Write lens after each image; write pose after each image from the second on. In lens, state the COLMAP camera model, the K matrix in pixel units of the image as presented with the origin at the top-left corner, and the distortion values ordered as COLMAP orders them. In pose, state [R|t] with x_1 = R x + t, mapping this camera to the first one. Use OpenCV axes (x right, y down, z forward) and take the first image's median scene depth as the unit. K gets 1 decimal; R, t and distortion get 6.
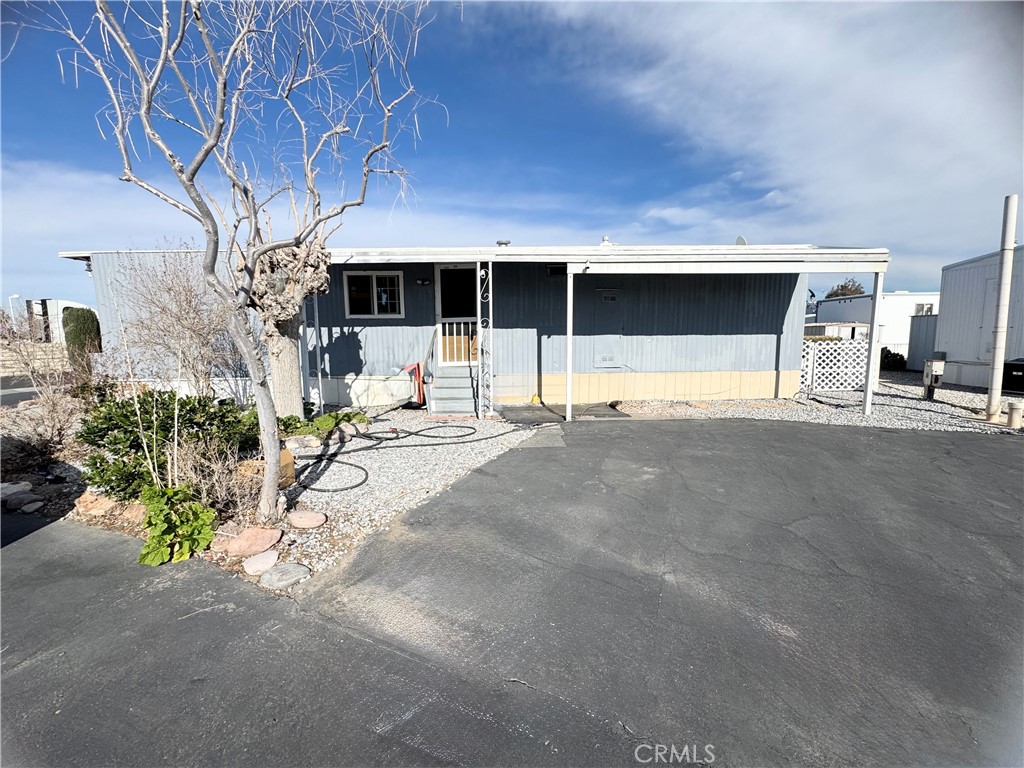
lens RADIAL K [[408.2, 0, 510.6], [0, 408.2, 377.5], [0, 0, 1]] dist [-0.003344, -0.000140]
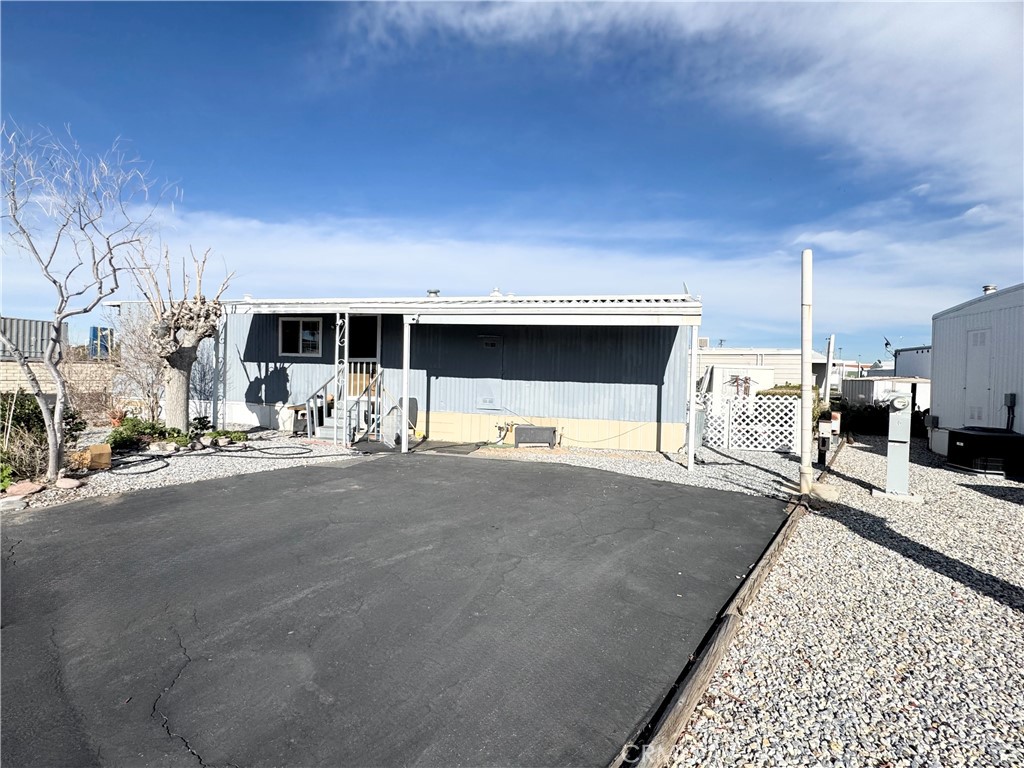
lens RADIAL K [[449.1, 0, 512.2], [0, 449.1, 388.9], [0, 0, 1]] dist [-0.000639, -0.000853]
pose [[0.971324, 0.046278, -0.233213, 0.563090], [-0.063238, 0.995829, -0.065773, -0.004141], [0.229197, 0.078635, 0.970199, -0.114669]]
